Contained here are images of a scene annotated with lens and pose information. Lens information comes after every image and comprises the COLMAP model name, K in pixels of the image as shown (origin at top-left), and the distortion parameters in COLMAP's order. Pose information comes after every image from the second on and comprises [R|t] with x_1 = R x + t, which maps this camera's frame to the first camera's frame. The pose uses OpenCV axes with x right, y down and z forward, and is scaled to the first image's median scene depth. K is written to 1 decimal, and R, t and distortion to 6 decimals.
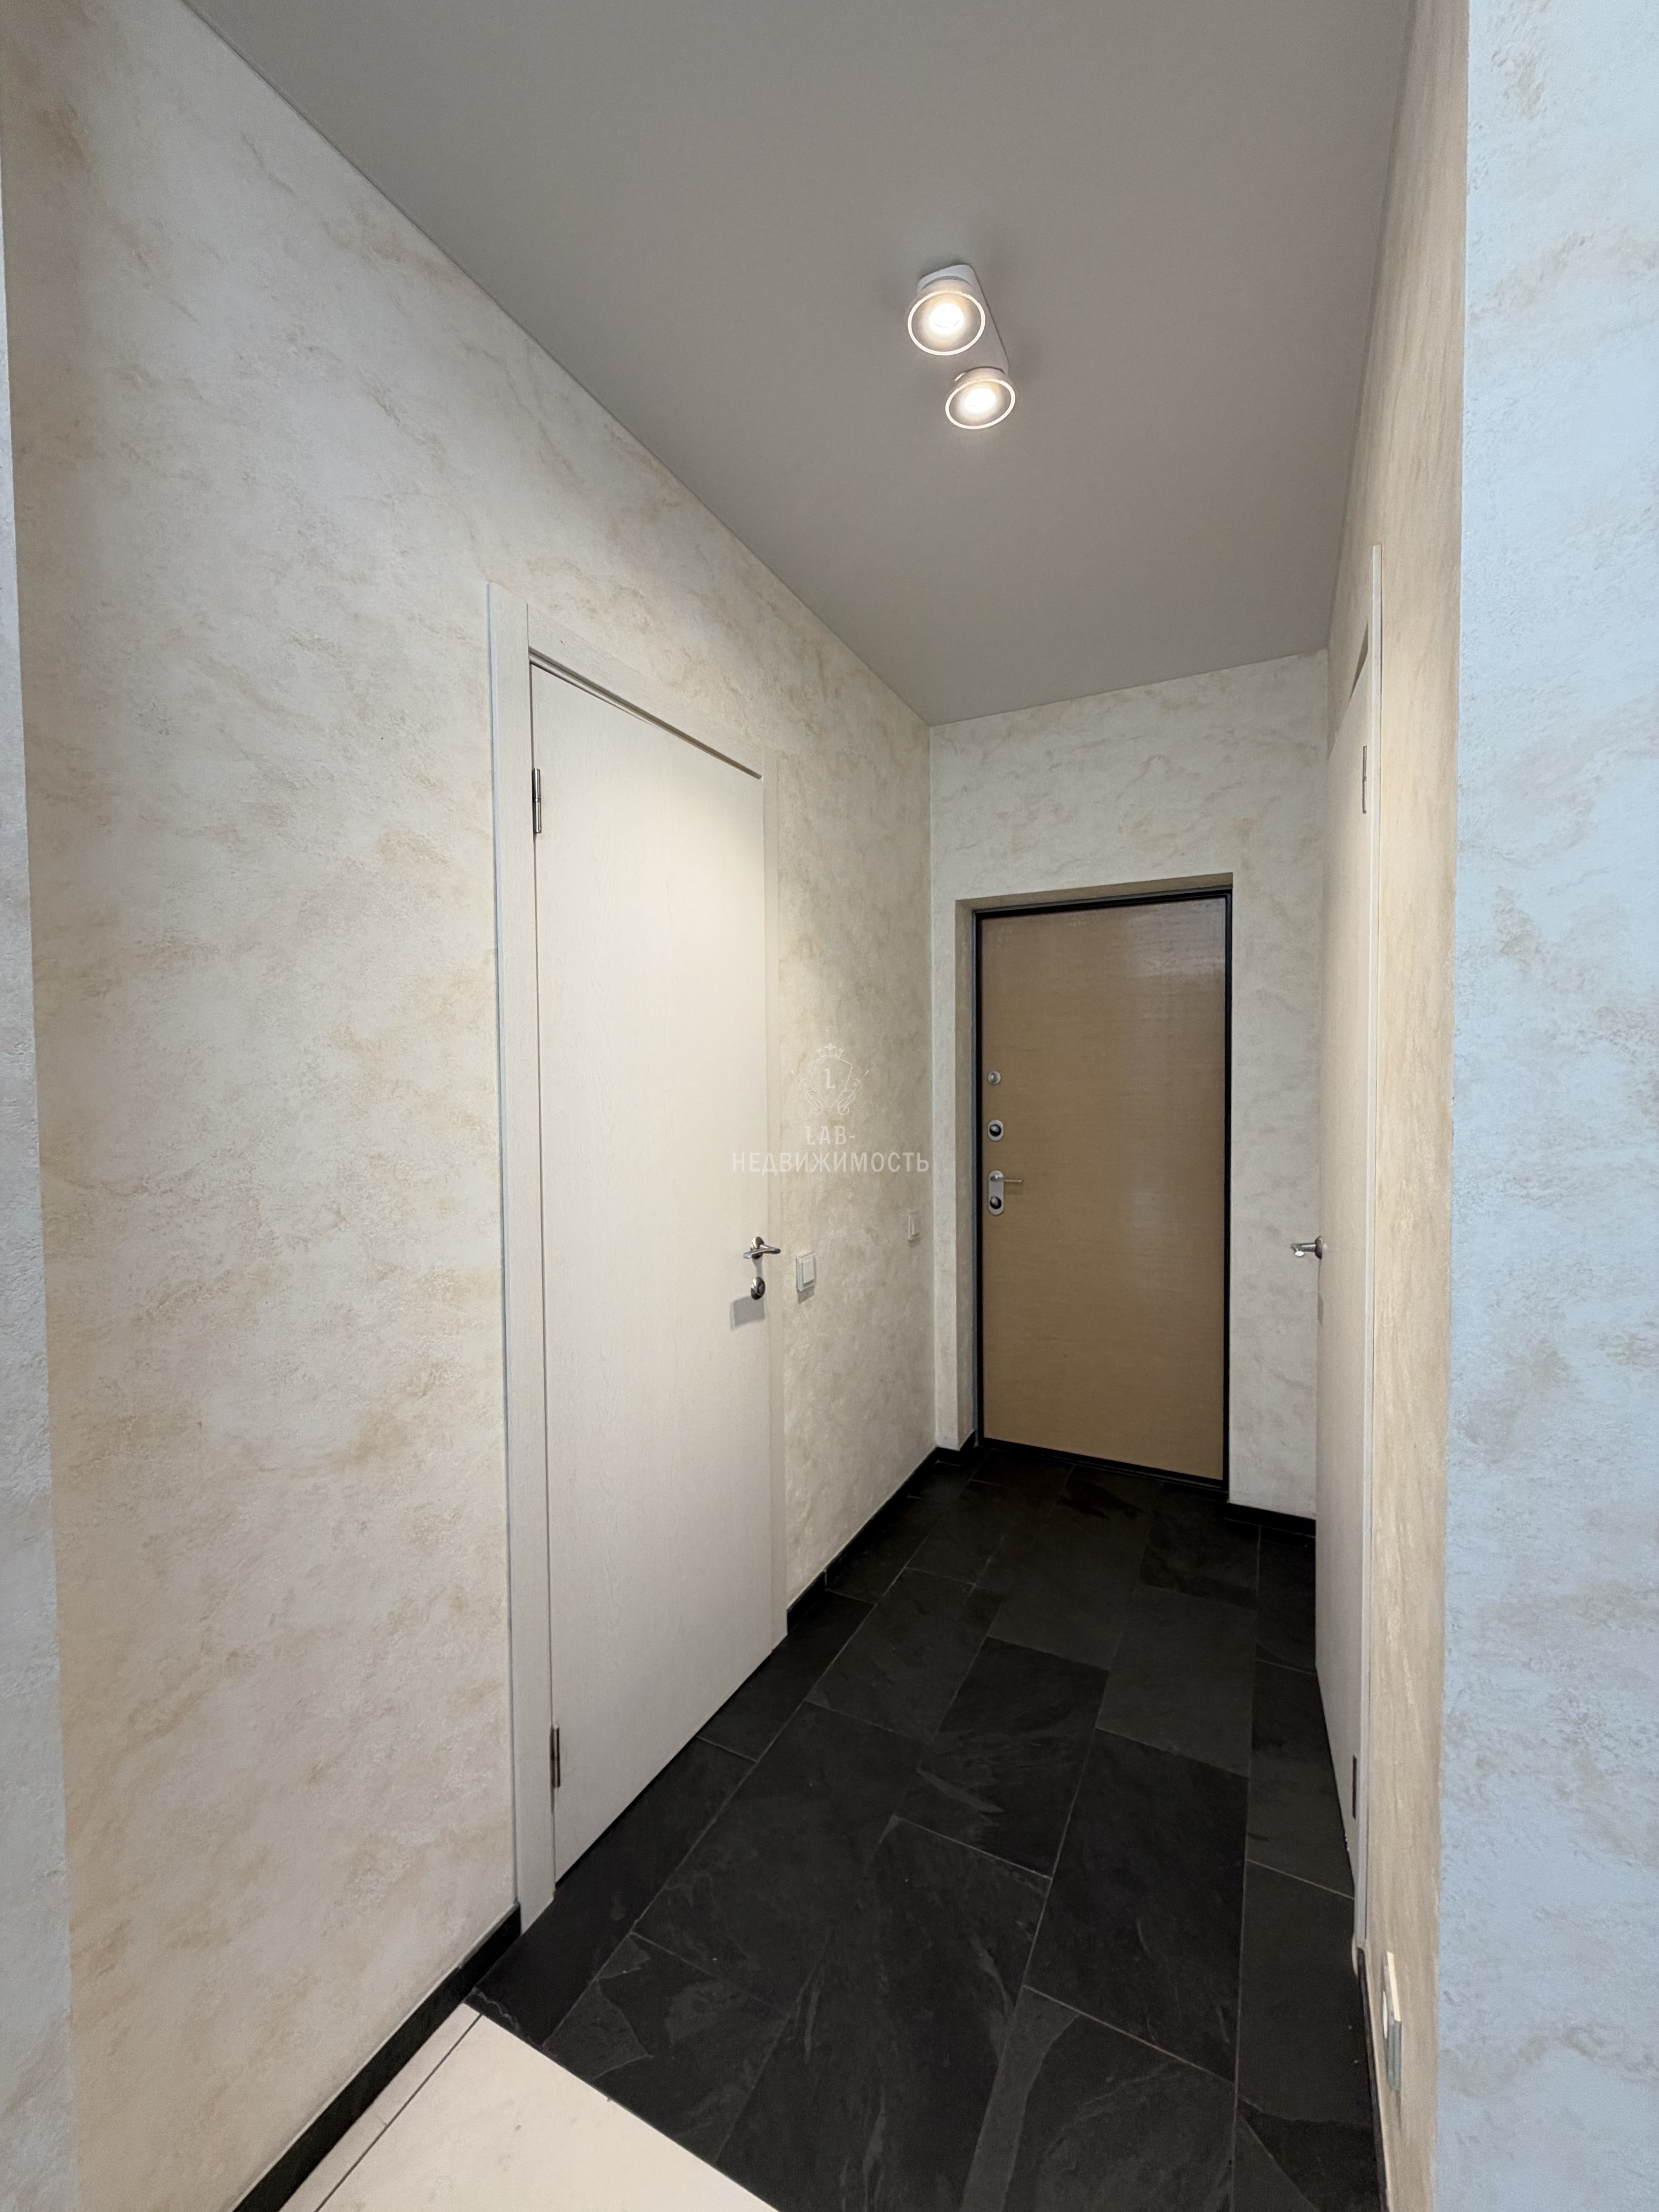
lens RADIAL K [[882.6, 0, 828.7], [0, 882.6, 1101.9], [0, 0, 1]] dist [0.000605, 0.000016]
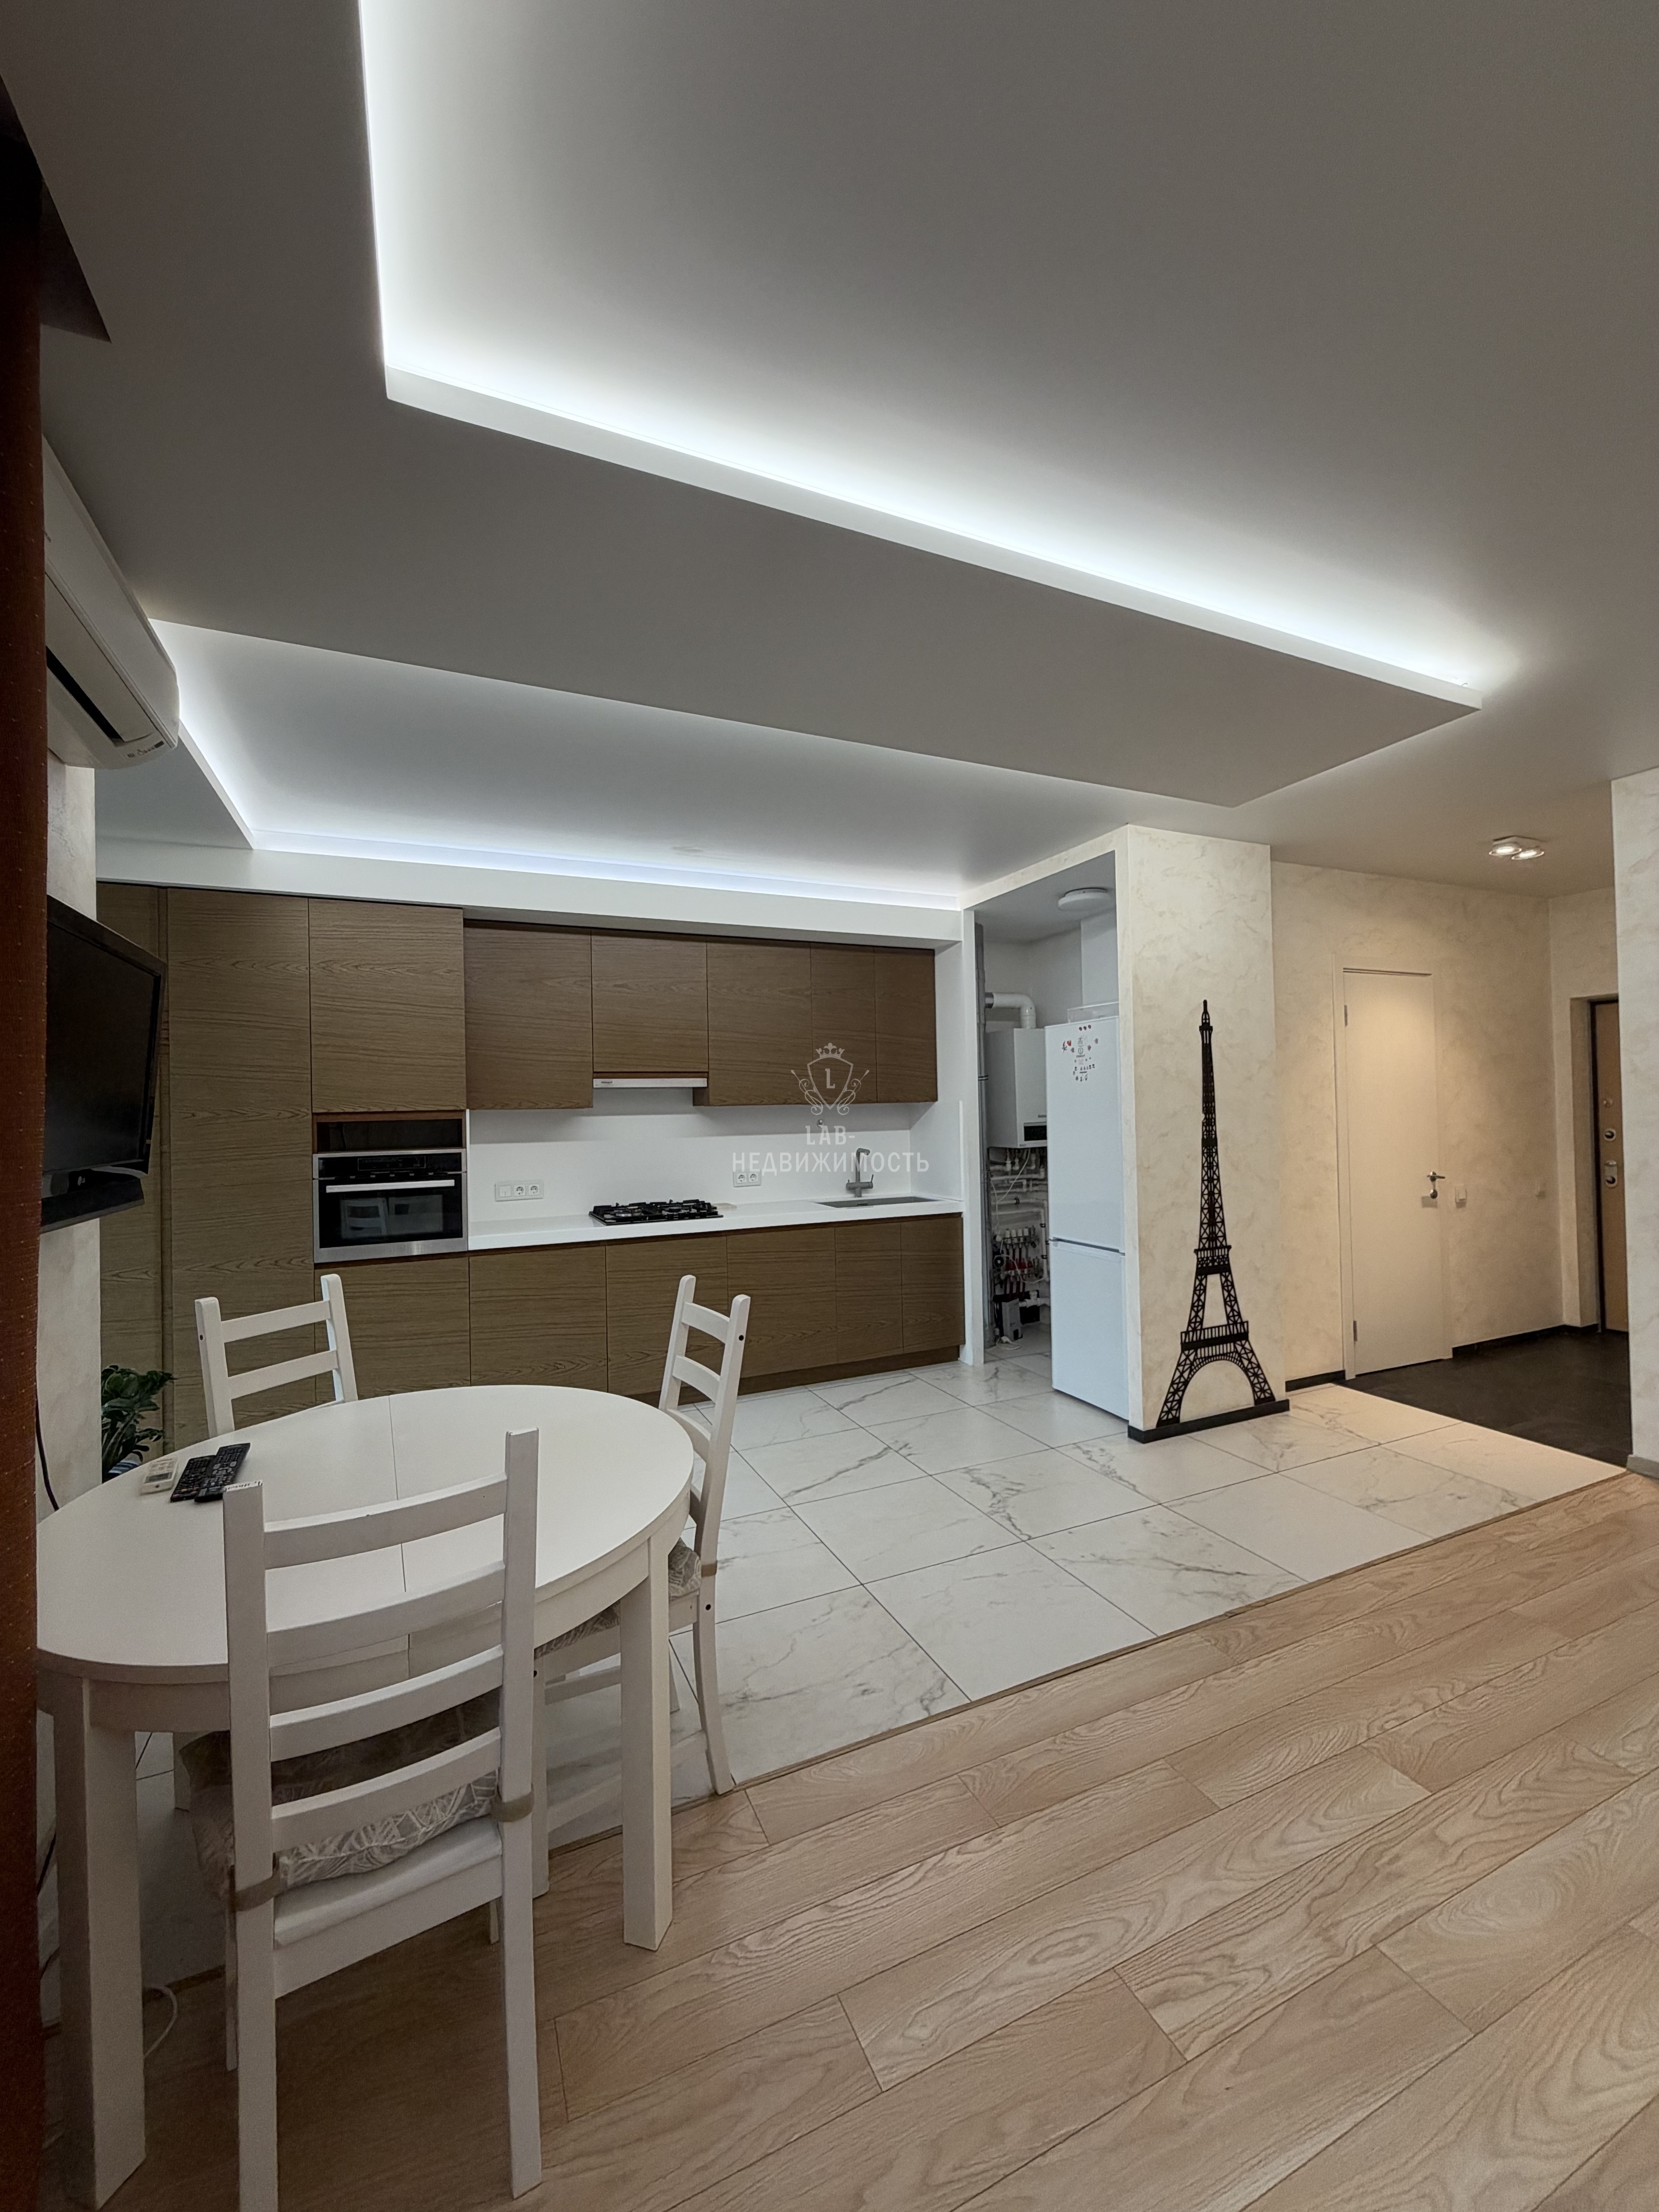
lens RADIAL K [[880.6, 0, 827.4], [0, 880.6, 1101.3], [0, 0, 1]] dist [-0.001374, 0.000649]
pose [[0.779887, -0.015449, -0.625730, 0.118153], [-0.007617, 0.999387, -0.034169, 0.053333], [0.625875, 0.031414, 0.779291, -1.673559]]
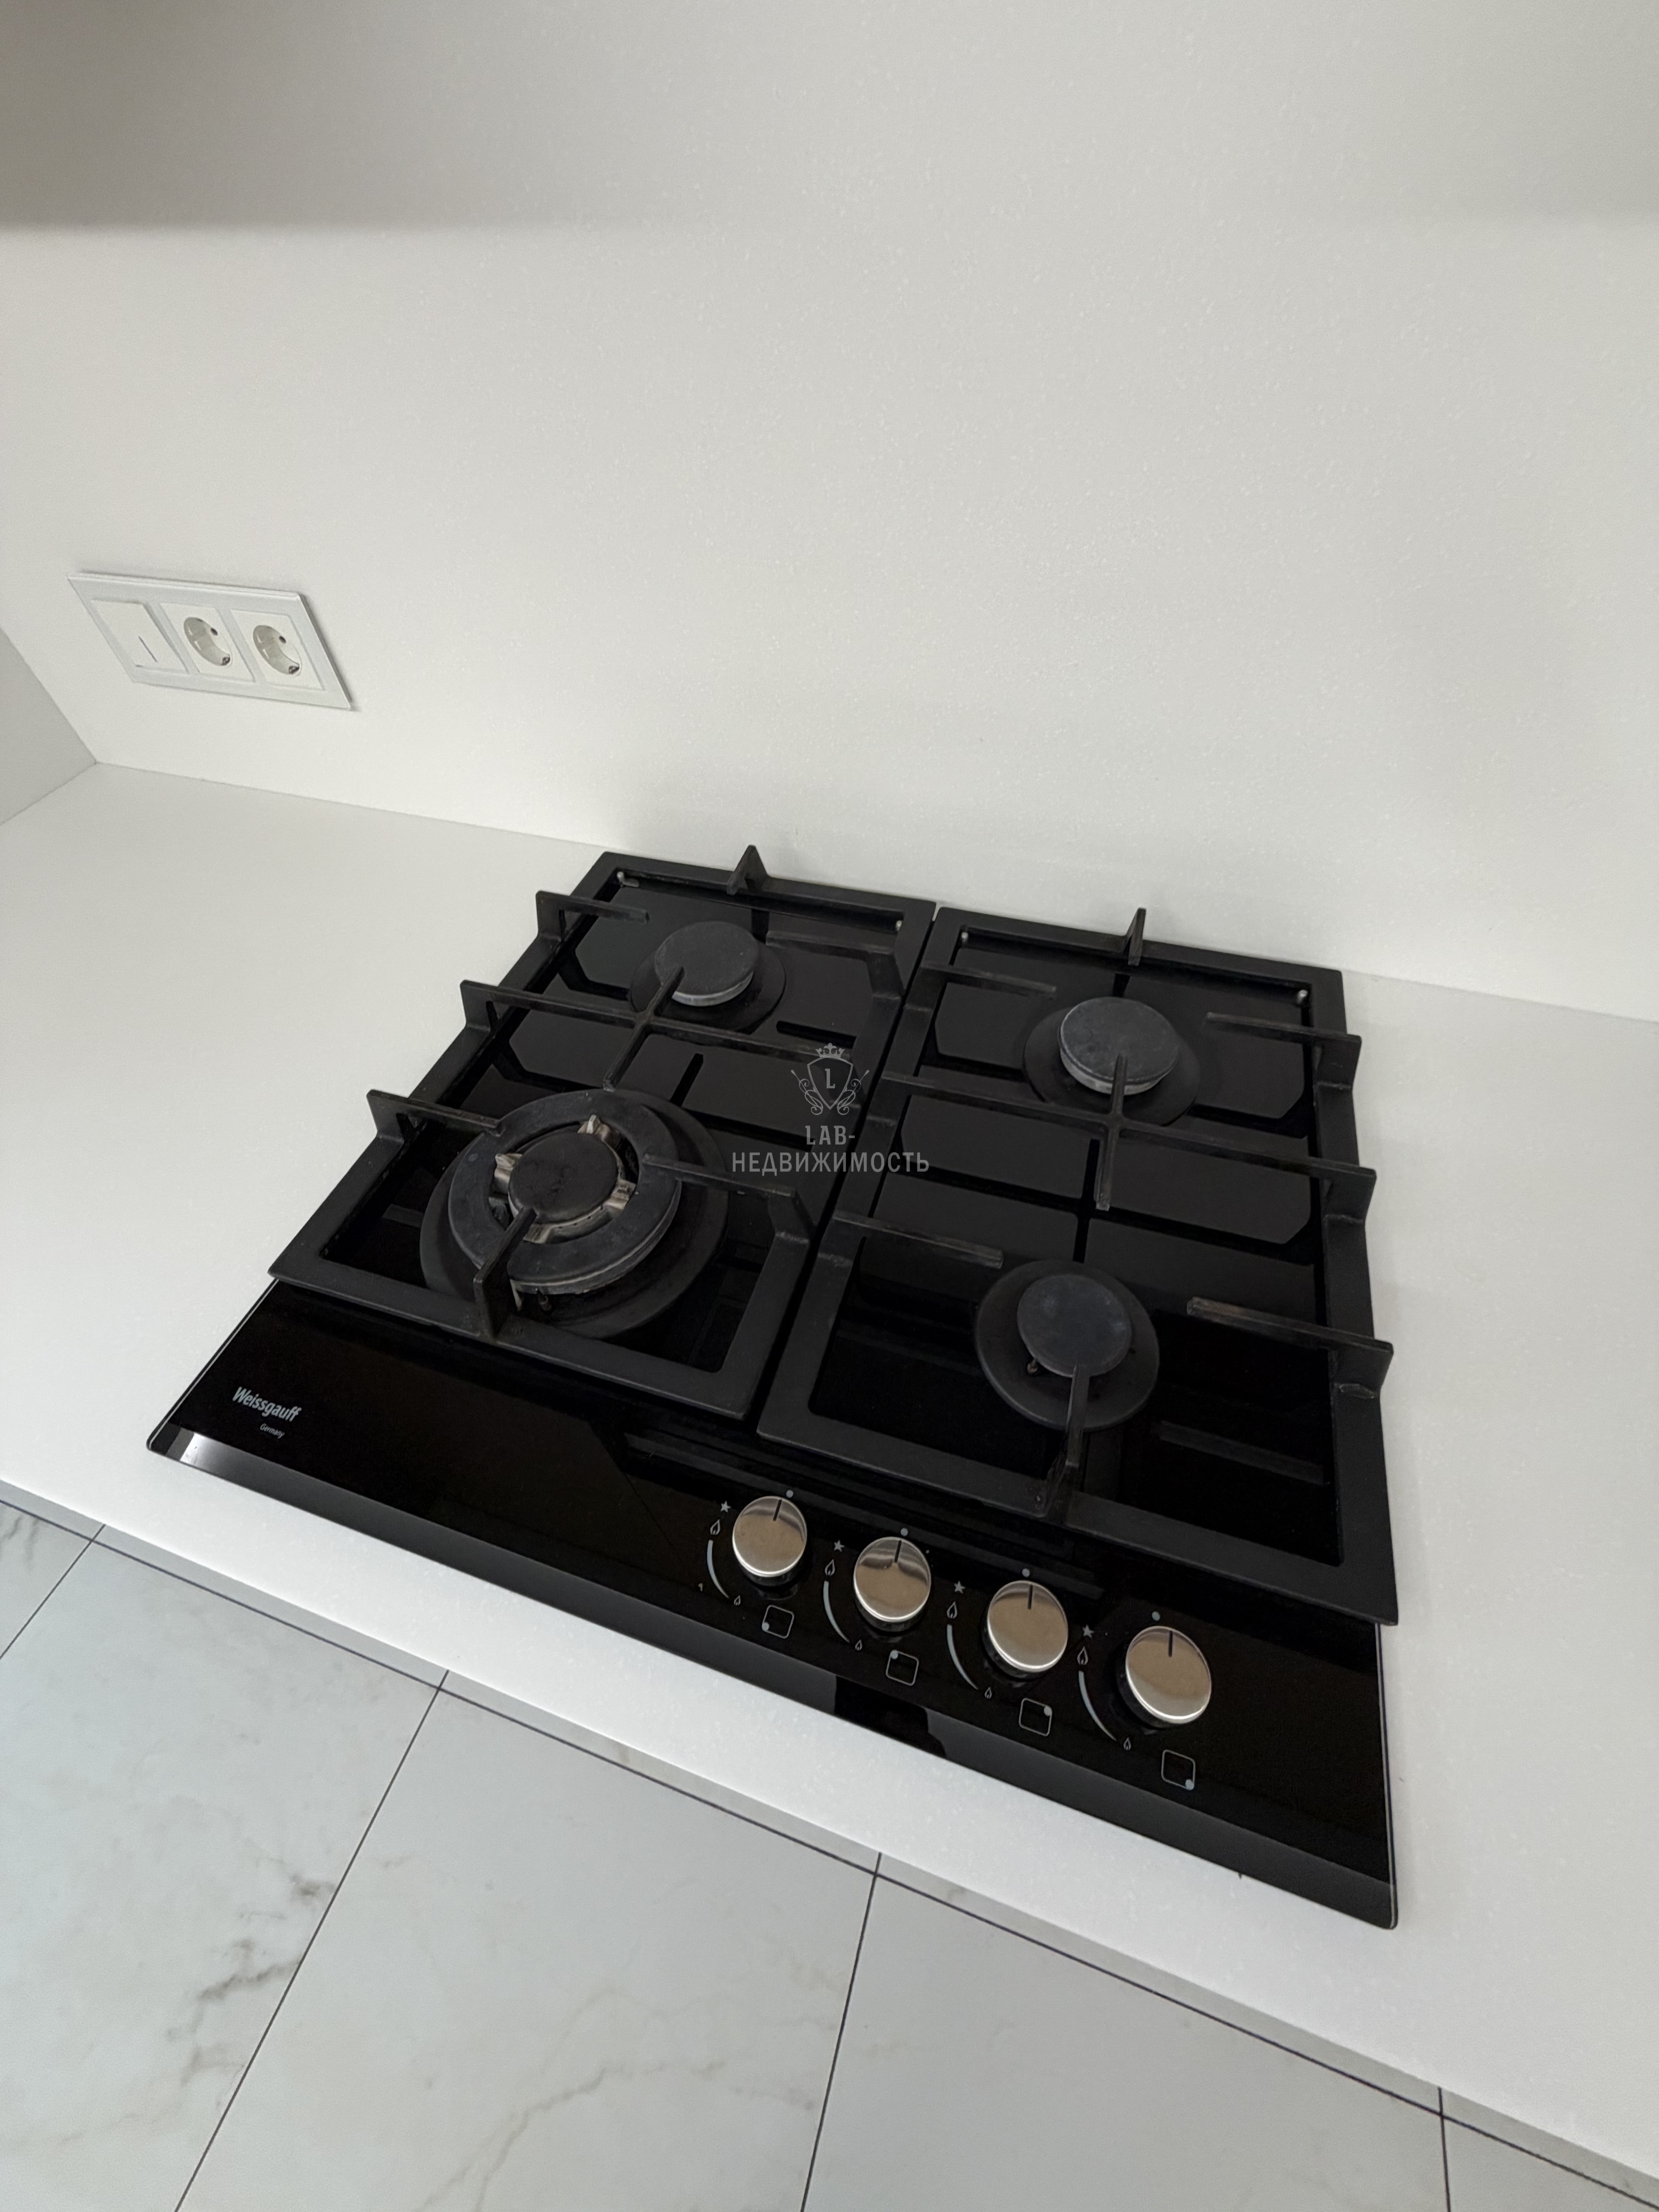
lens RADIAL K [[880.6, 0, 827.4], [0, 880.6, 1101.3], [0, 0, 1]] dist [-0.001374, 0.000649]
pose [[0.158604, 0.758616, -0.631939, -1.322184], [0.000859, 0.639934, 0.768429, 0.051264], [0.987342, -0.122418, 0.100844, -0.364850]]
